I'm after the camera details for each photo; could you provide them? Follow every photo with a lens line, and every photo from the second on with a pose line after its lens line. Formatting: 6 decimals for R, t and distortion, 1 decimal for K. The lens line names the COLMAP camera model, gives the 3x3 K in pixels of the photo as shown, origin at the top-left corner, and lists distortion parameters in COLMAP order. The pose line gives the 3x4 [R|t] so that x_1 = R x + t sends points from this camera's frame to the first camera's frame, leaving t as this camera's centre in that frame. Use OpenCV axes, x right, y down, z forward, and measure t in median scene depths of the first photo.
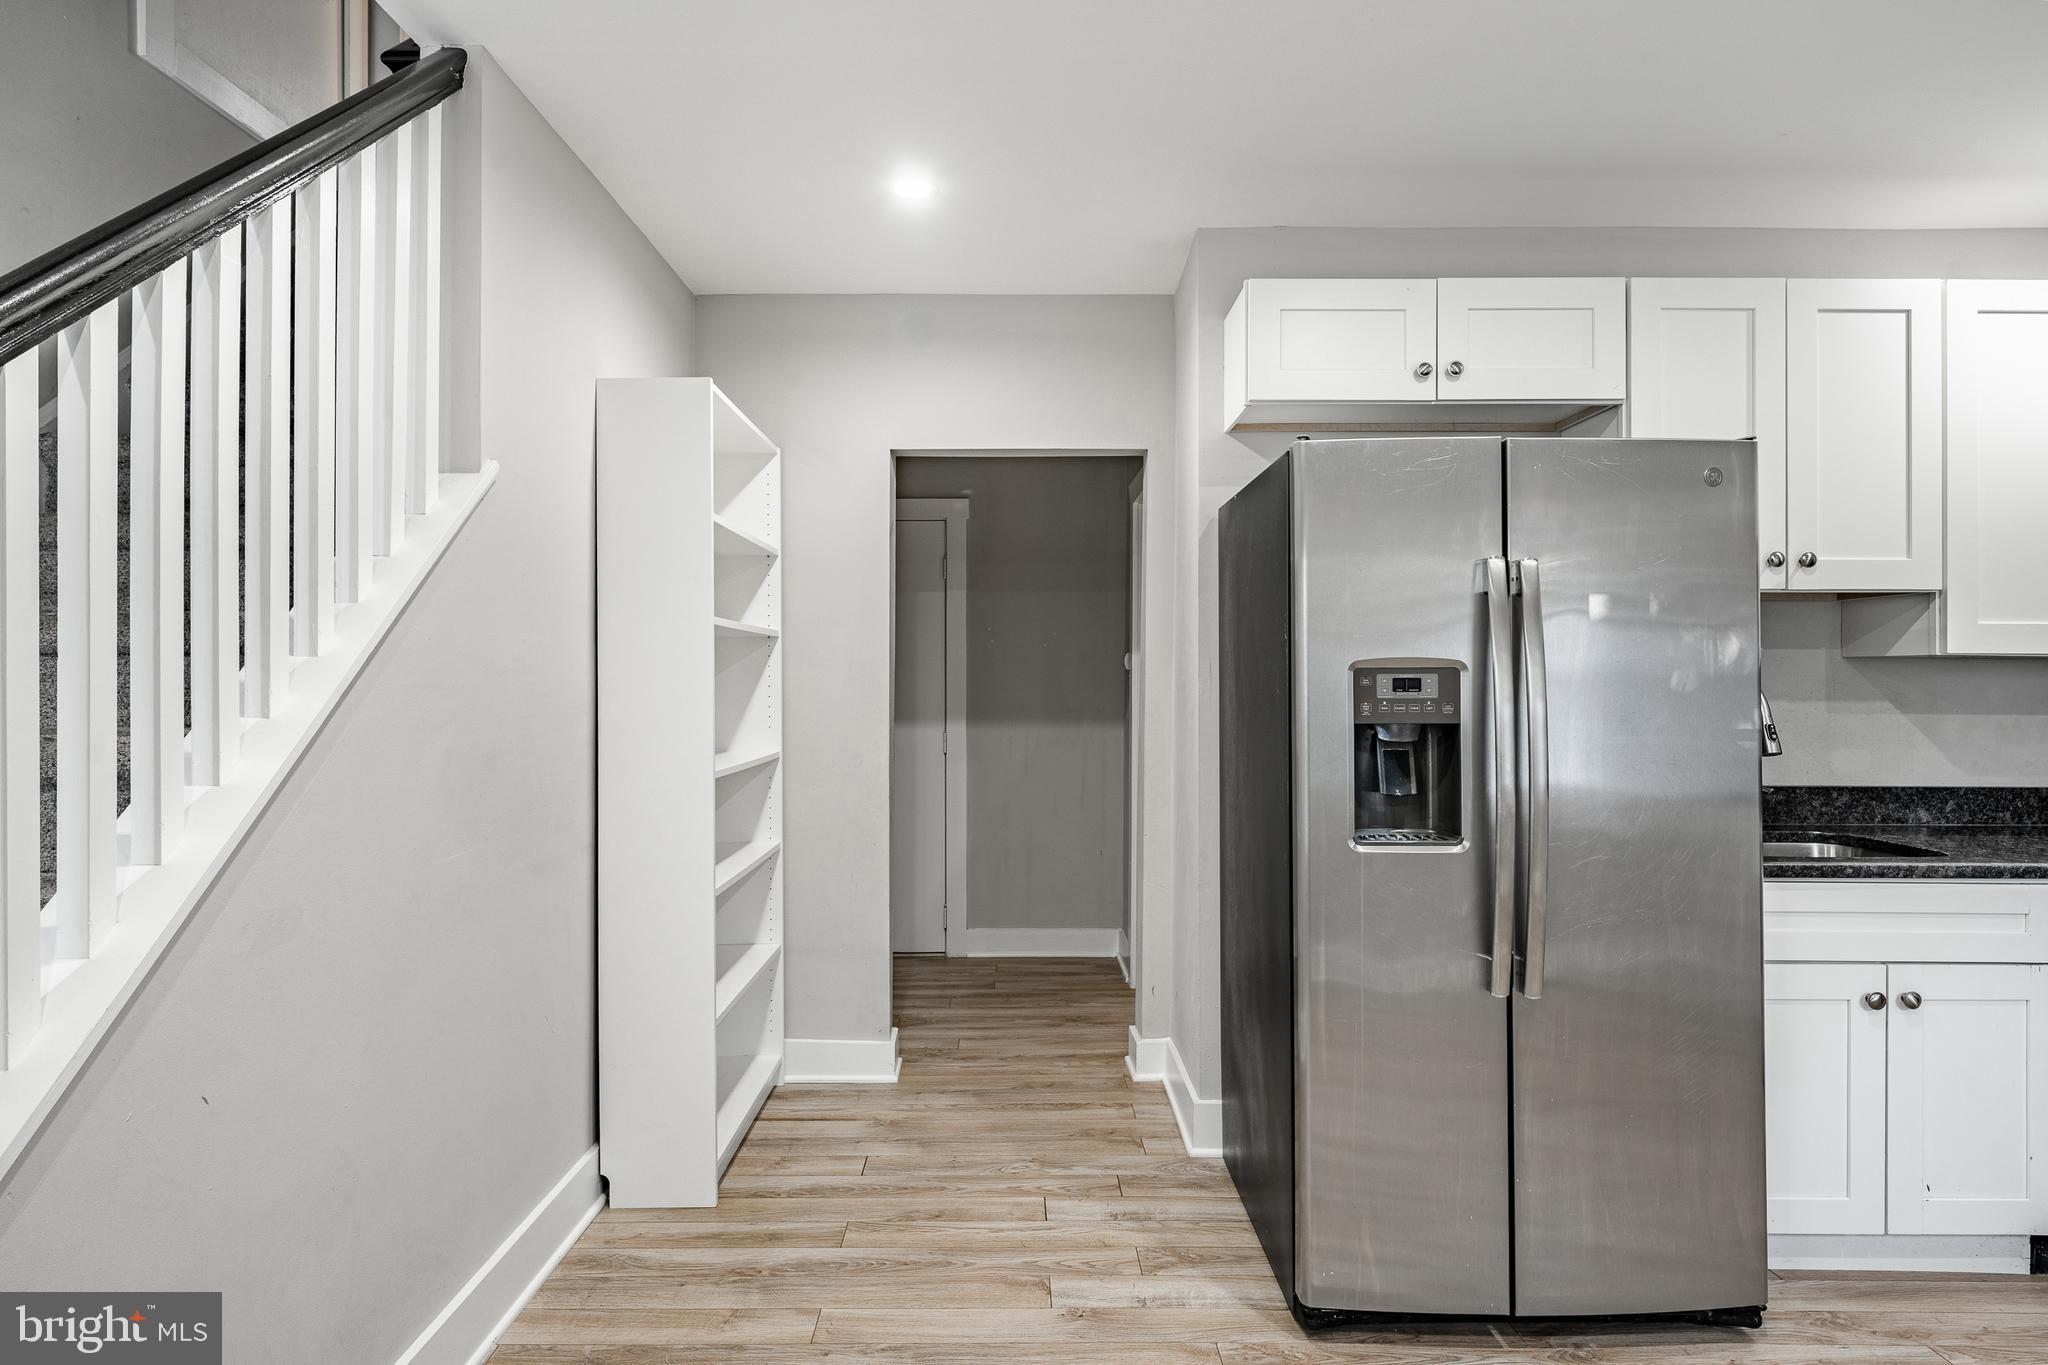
lens RADIAL K [[1081.2, 0, 1007.0], [0, 1081.2, 671.4], [0, 0, 1]] dist [0.002596, -0.001460]
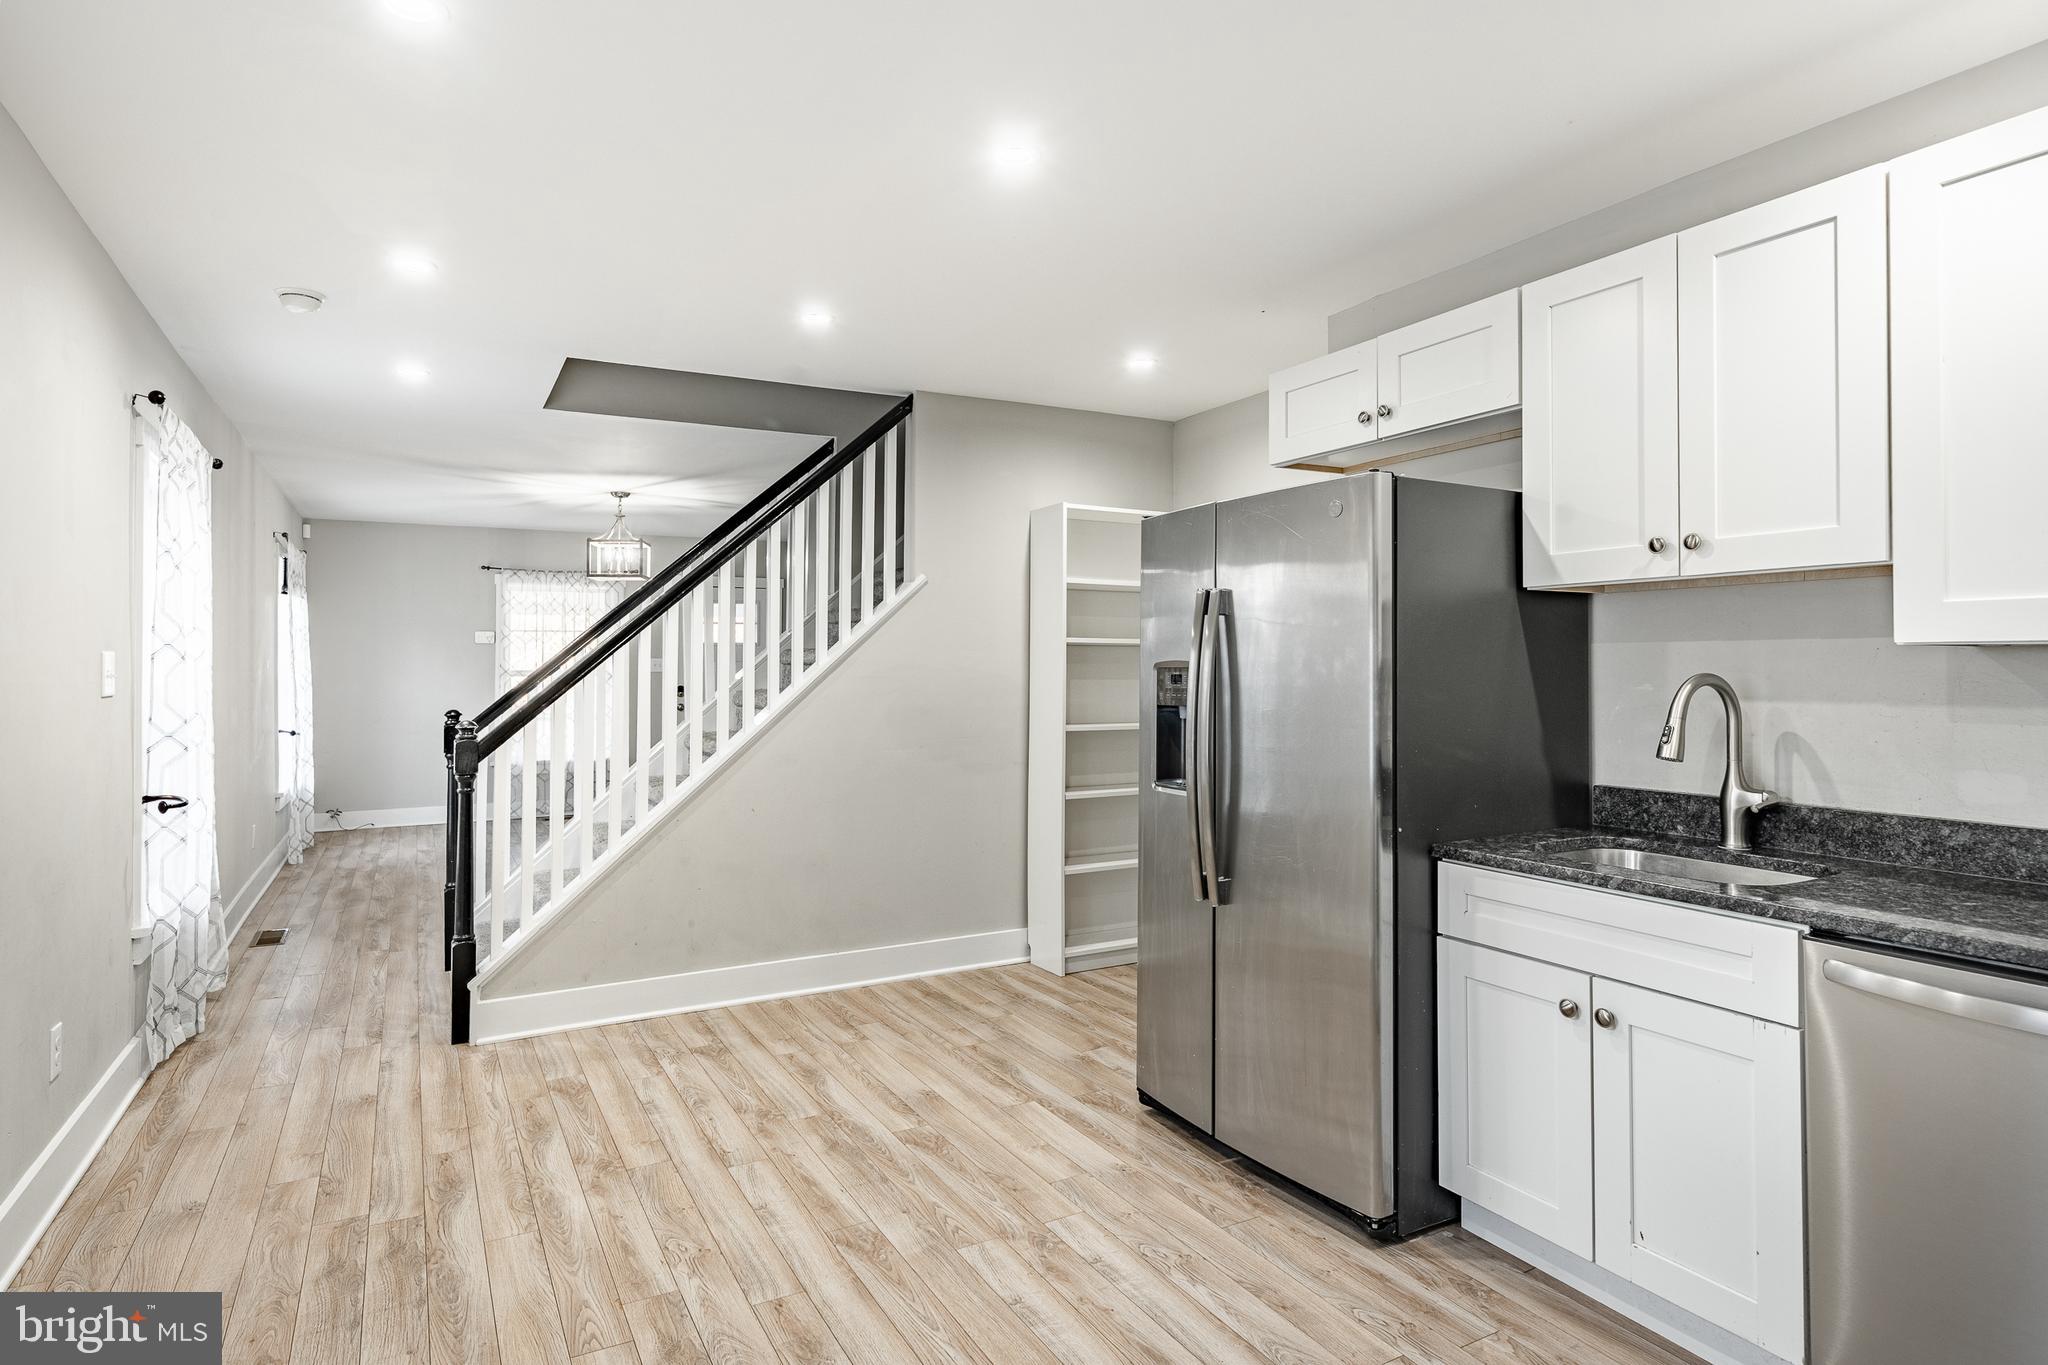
lens RADIAL K [[1081.2, 0, 987.2], [0, 1081.2, 628.1], [0, 0, 1]] dist [0.002596, -0.001460]
pose [[0.469692, -0.035344, -0.882123, 1.332614], [0.006817, 0.999314, -0.036409, -0.003942], [0.882804, 0.011088, 0.469611, 0.076038]]
